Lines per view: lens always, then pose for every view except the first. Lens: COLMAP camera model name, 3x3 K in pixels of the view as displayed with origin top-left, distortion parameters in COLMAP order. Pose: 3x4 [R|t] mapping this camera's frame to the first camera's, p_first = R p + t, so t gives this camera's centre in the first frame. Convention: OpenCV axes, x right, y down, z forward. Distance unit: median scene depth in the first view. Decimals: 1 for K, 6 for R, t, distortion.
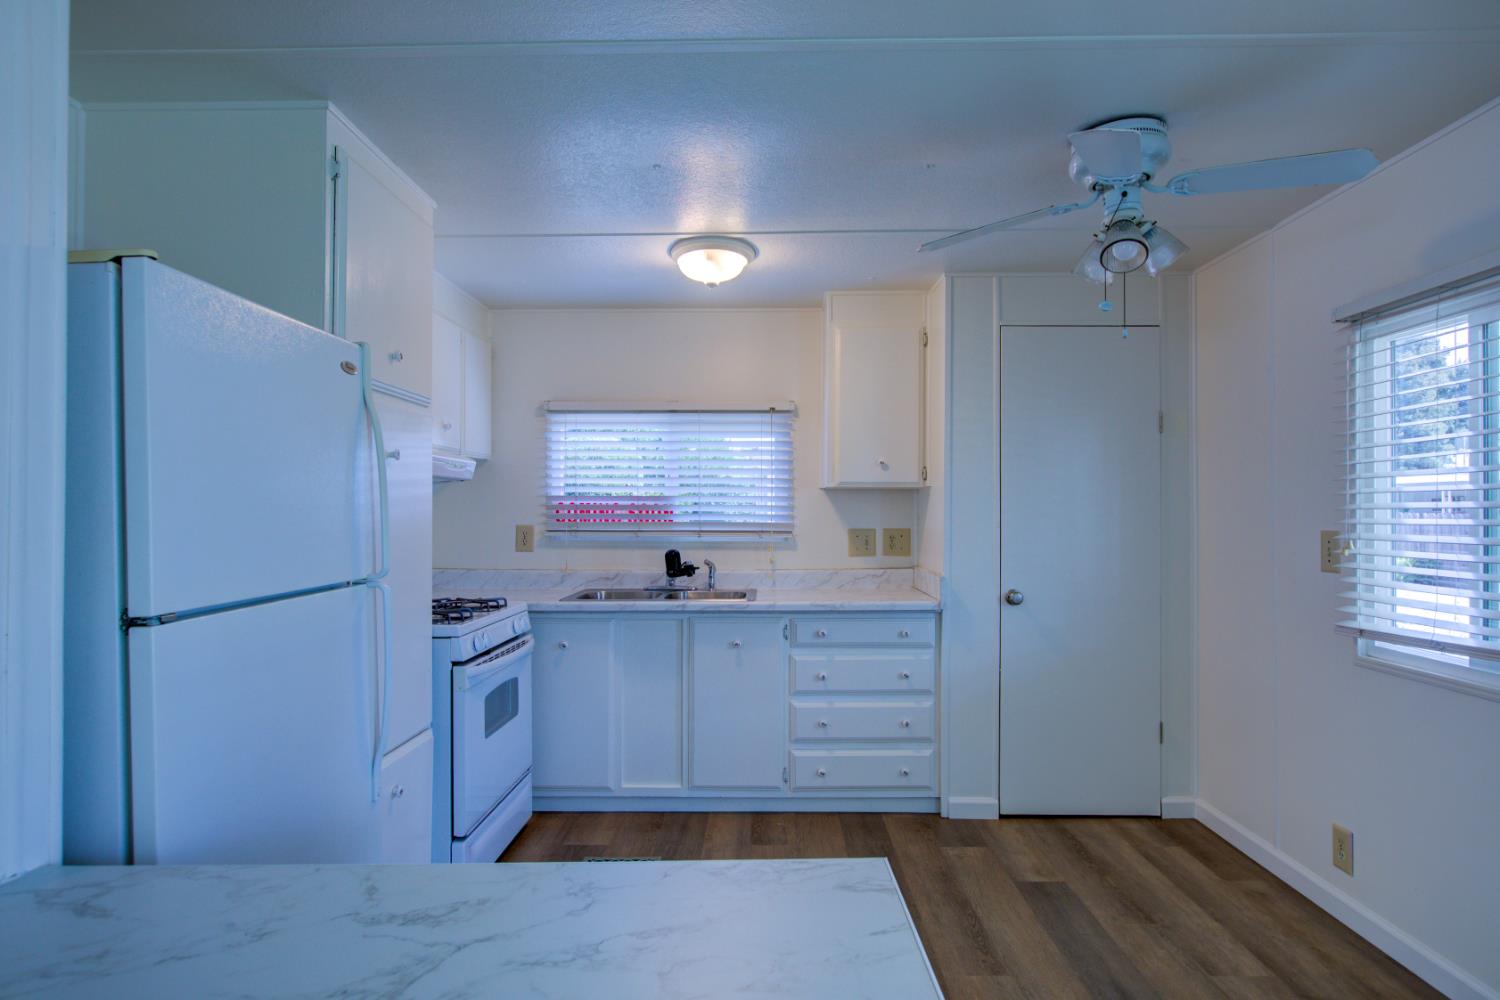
lens RADIAL K [[854.2, 0, 747.5], [0, 854.2, 509.2], [0, 0, 1]] dist [-0.003243, 0.002197]
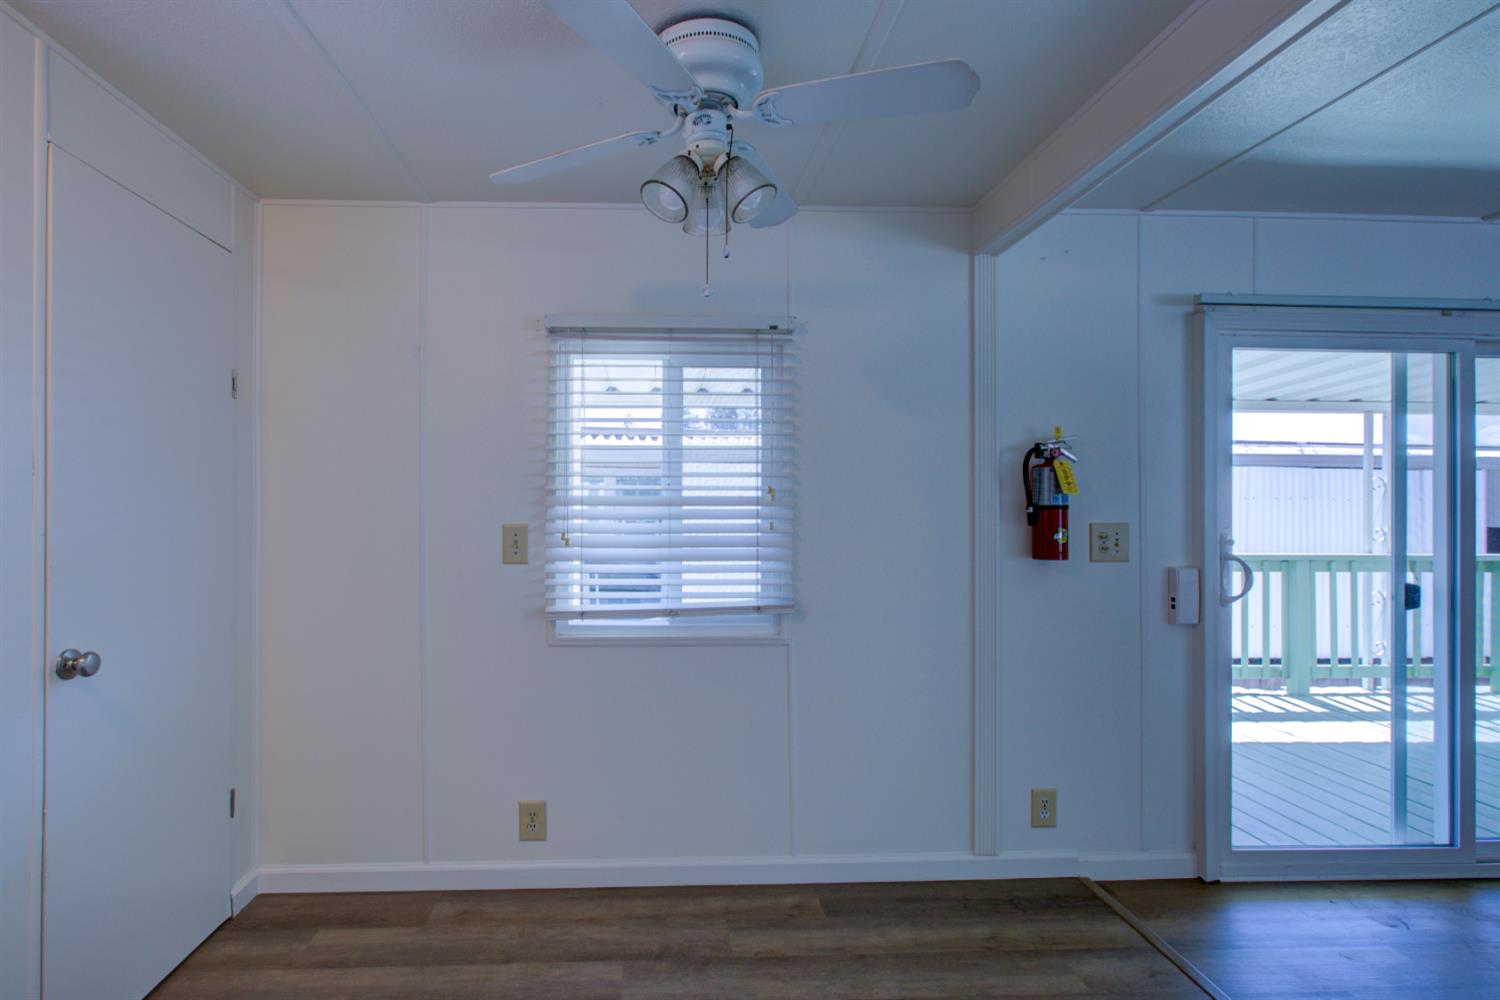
lens RADIAL K [[691.4, 0, 741.4], [0, 691.4, 507.7], [0, 0, 1]] dist [-0.007862, 0.003772]
pose [[-0.055891, 0.001970, 0.998435, -0.137931], [-0.006283, 0.999978, -0.002325, 0.004085], [-0.998417, -0.006403, -0.055877, 0.592481]]
